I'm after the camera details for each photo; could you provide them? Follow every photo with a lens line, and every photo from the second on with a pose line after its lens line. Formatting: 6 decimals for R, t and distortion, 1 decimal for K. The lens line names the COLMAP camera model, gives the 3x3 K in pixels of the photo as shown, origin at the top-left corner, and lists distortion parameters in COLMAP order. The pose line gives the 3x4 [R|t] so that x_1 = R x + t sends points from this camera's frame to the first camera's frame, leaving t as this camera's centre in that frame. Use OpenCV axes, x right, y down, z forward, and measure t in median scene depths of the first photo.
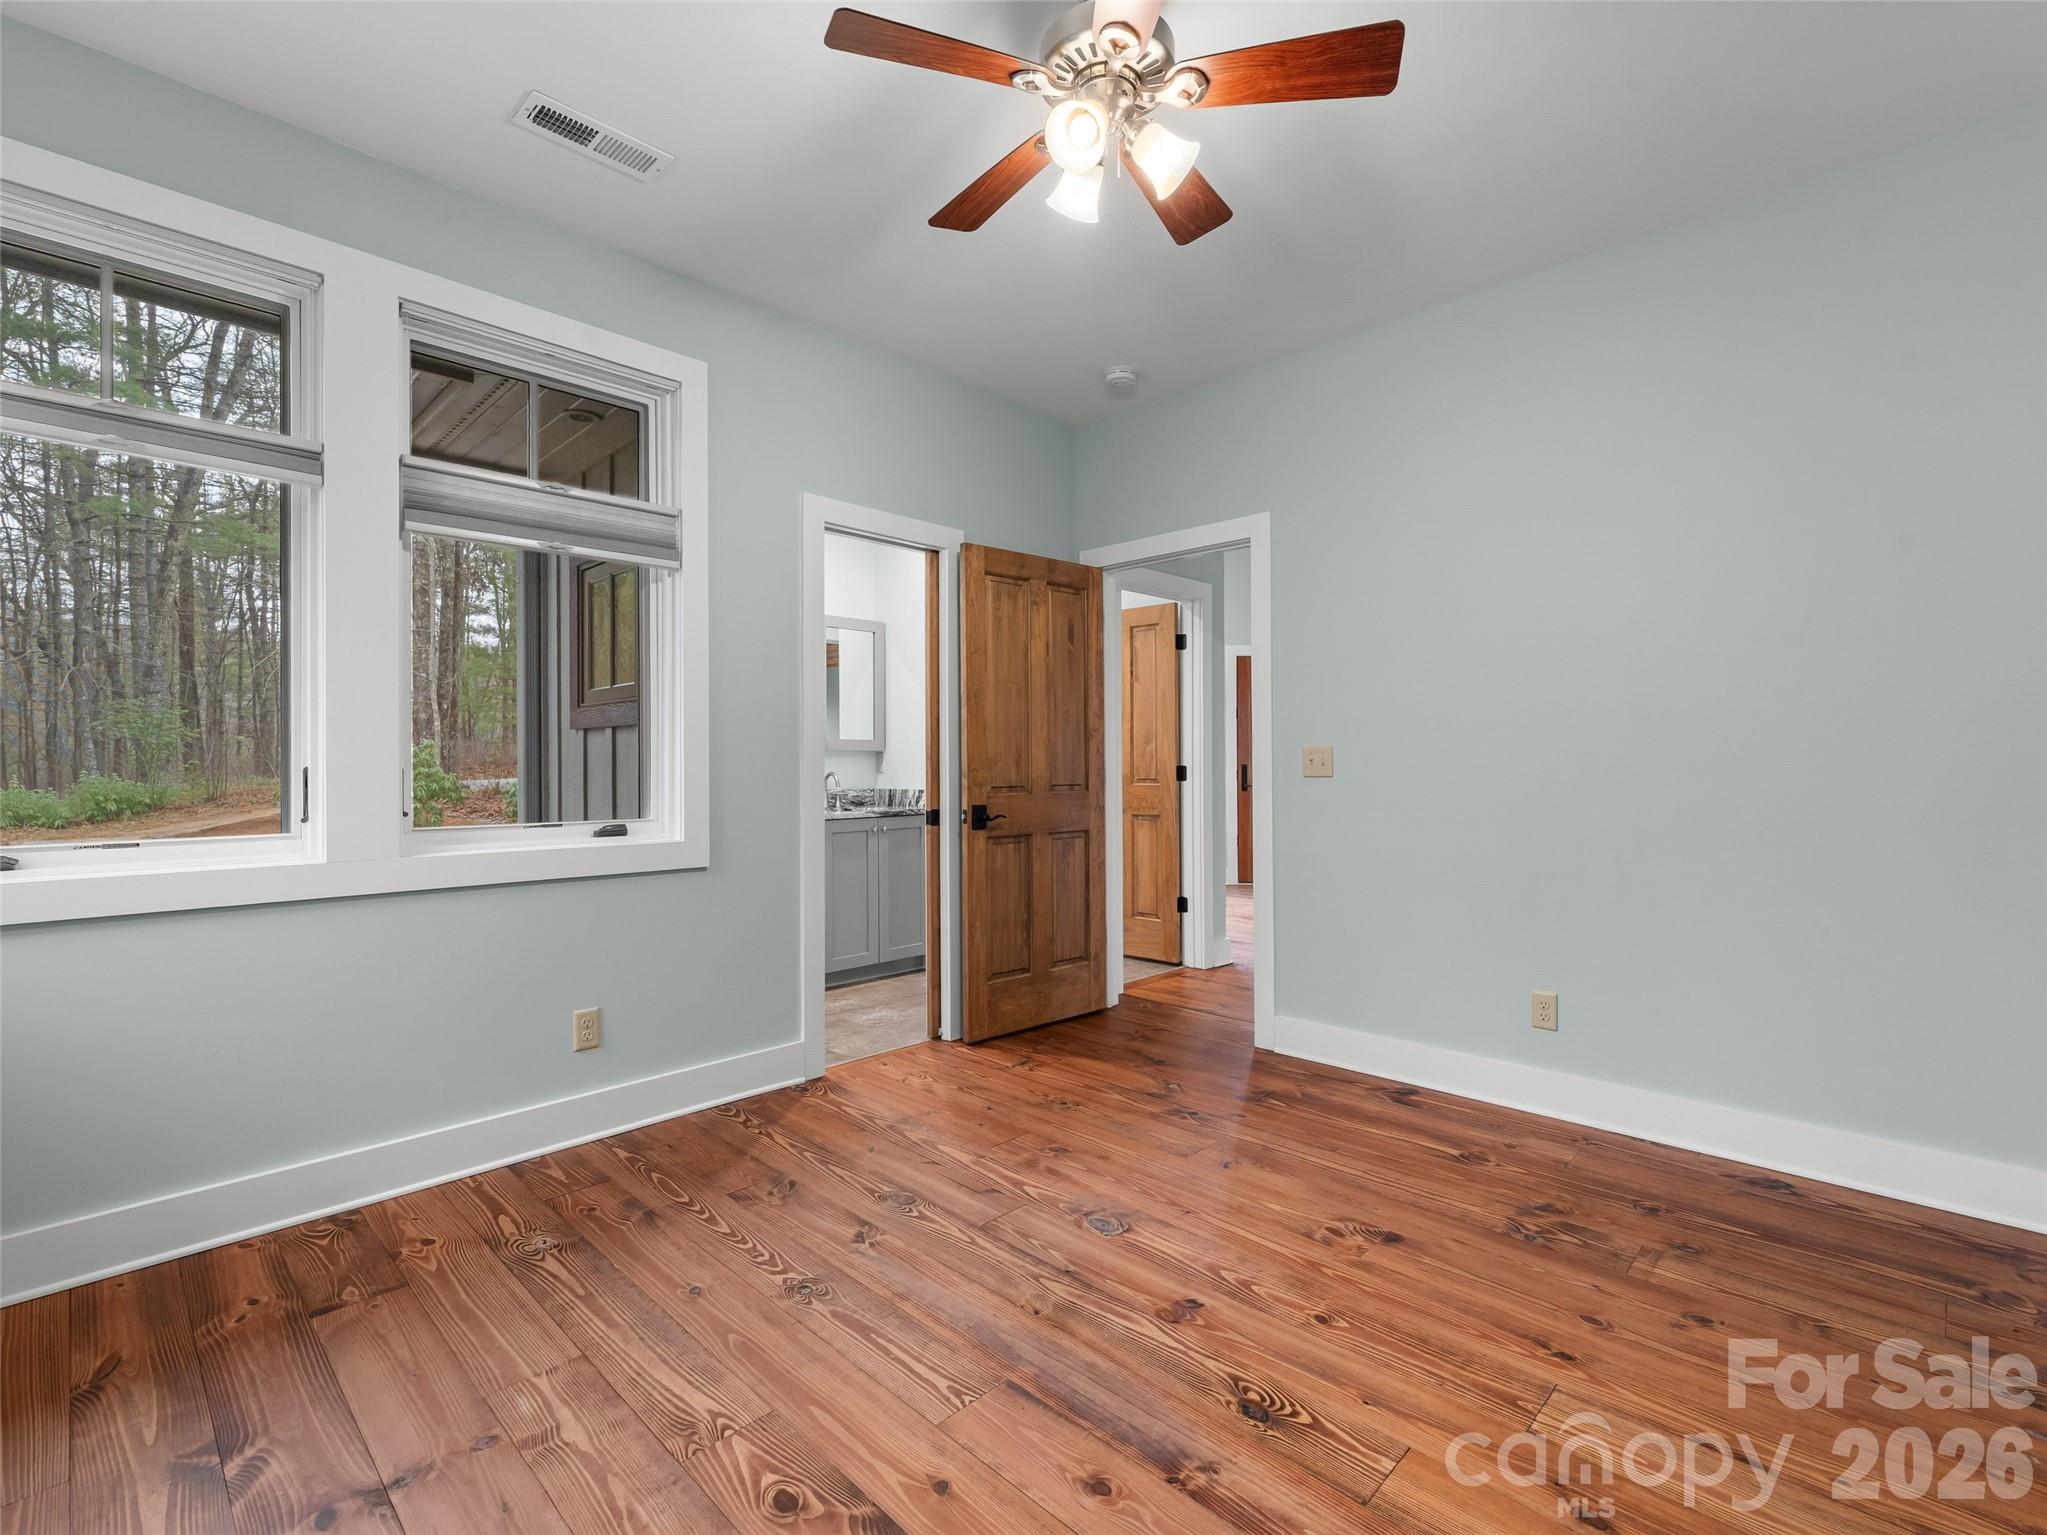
lens RADIAL K [[938.3, 0, 1026.2], [0, 938.3, 762.8], [0, 0, 1]] dist [-0.000252, 0.000038]
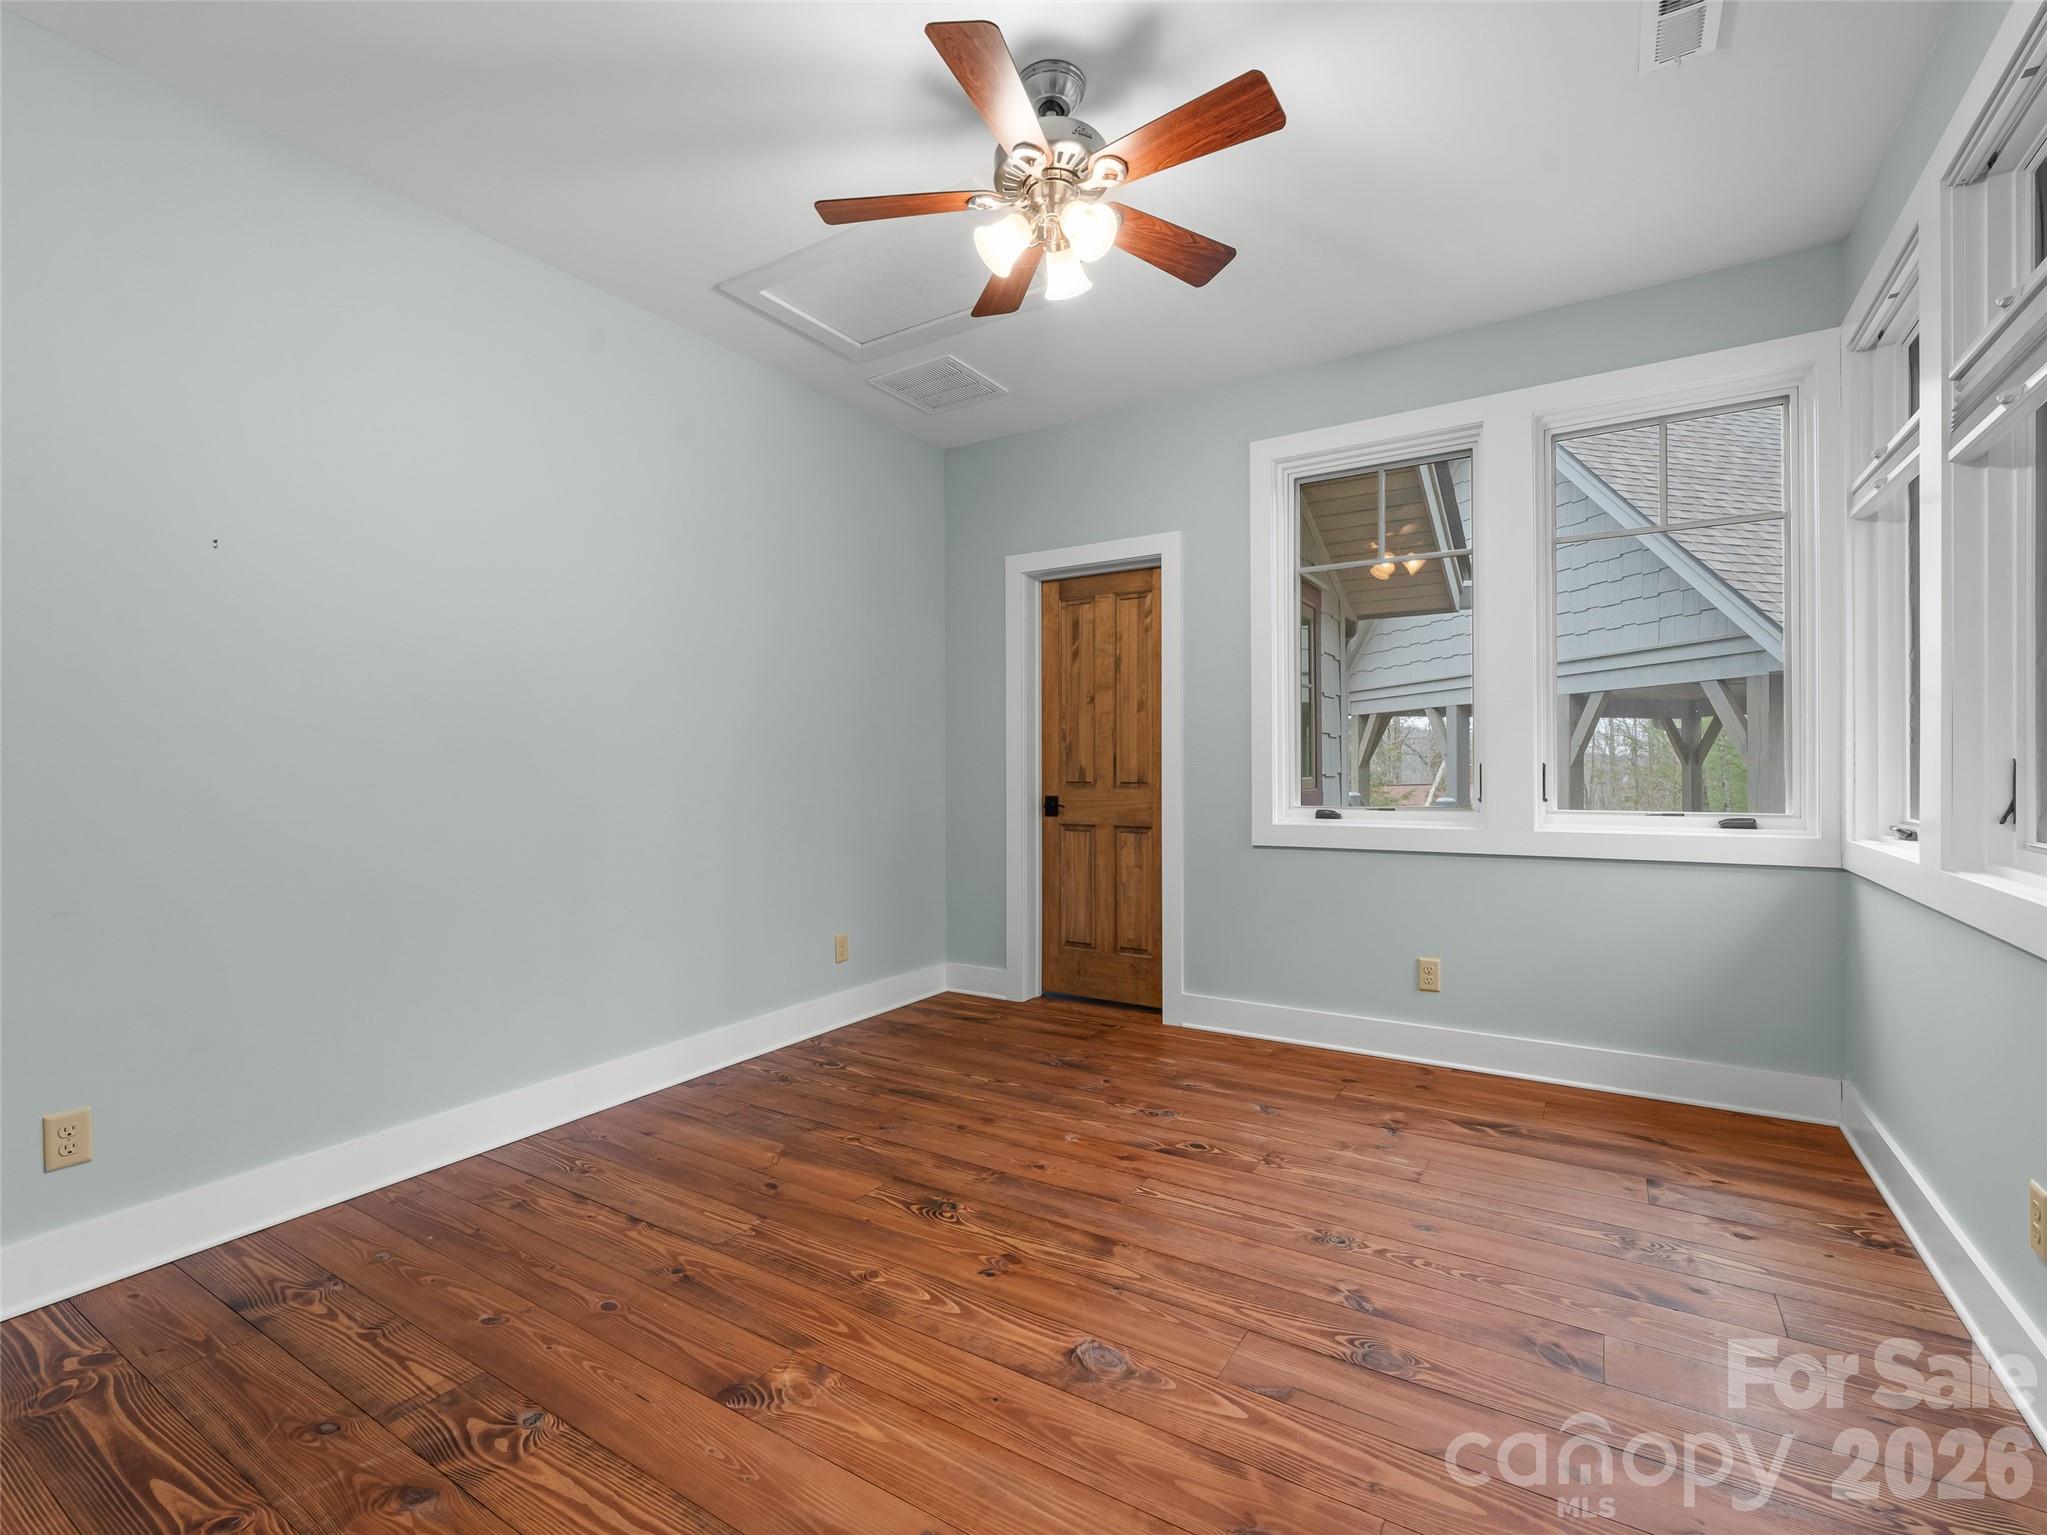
lens RADIAL K [[938.3, 0, 1011.8], [0, 938.3, 767.4], [0, 0, 1]] dist [-0.000252, 0.000038]
pose [[-0.980200, 0.007897, -0.197854, 0.395286], [0.007957, 0.999968, 0.000489, 0.005081], [0.197852, -0.001095, -0.980231, 2.258019]]
